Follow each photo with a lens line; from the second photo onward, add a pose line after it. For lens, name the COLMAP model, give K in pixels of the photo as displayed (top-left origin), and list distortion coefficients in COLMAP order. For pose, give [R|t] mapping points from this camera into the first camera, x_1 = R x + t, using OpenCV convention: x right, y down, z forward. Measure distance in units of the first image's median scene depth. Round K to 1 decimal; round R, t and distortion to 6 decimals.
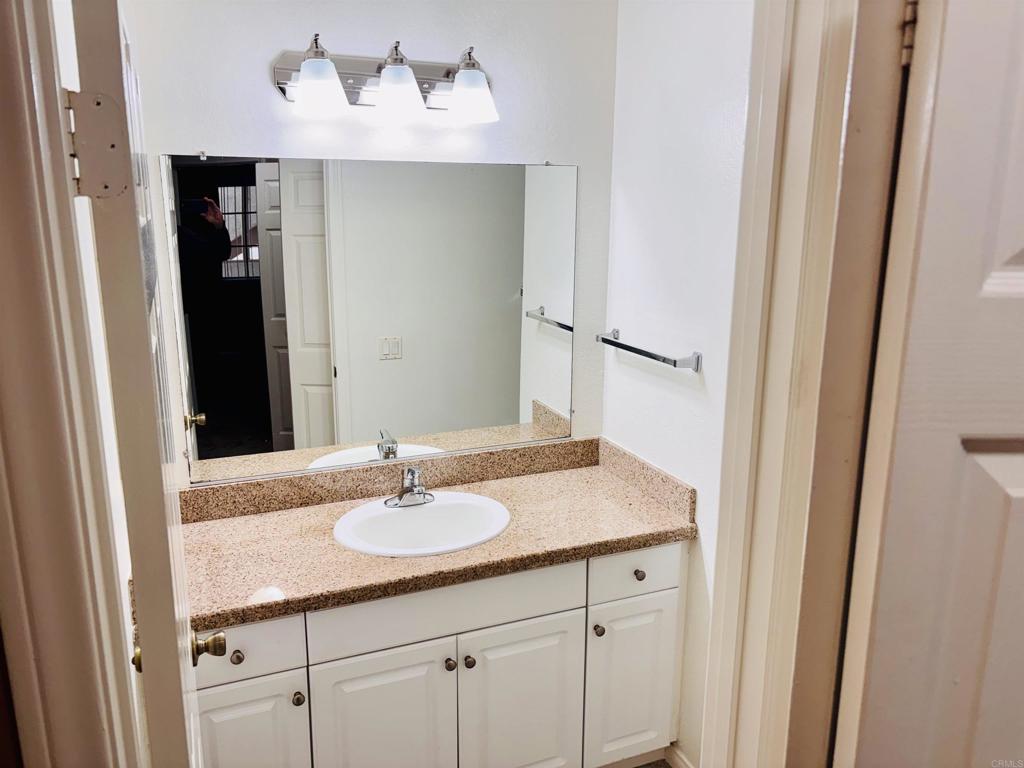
lens RADIAL K [[779.3, 0, 509.8], [0, 779.3, 382.0], [0, 0, 1]] dist [0.063216, -0.067531]
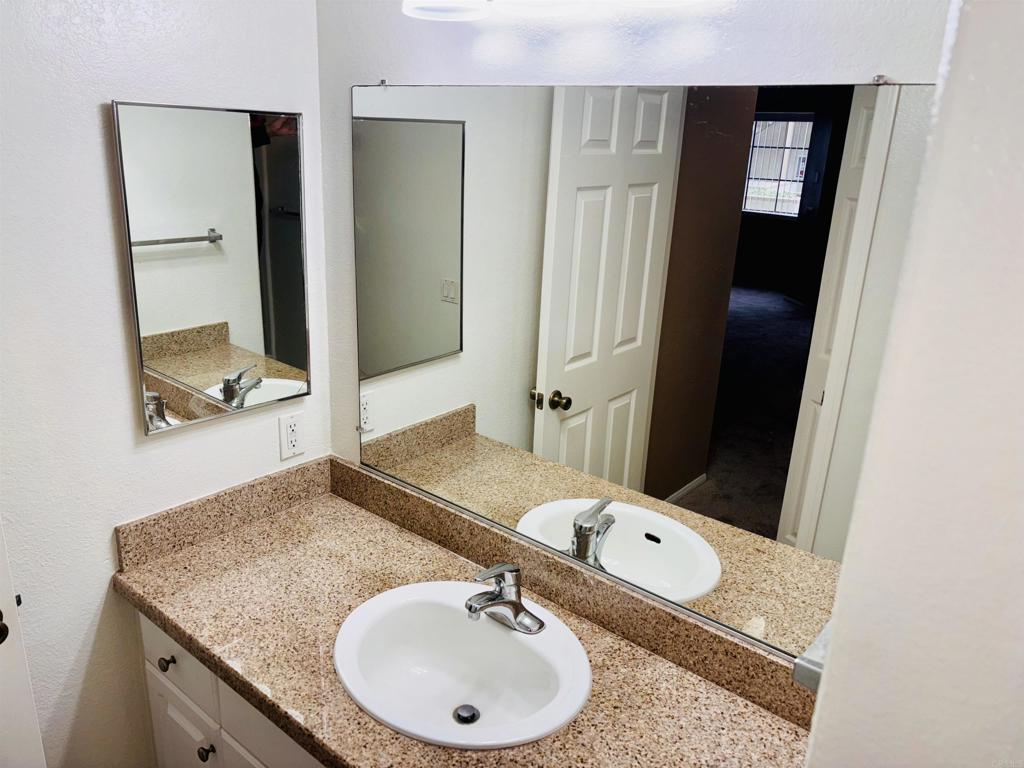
lens RADIAL K [[779.3, 0, 509.8], [0, 779.3, 382.0], [0, 0, 1]] dist [0.063216, -0.067531]
pose [[0.465075, 0.291444, -0.835922, 0.375603], [-0.232208, 0.951354, 0.202498, -0.171385], [0.854274, 0.099931, 0.510126, 0.653553]]
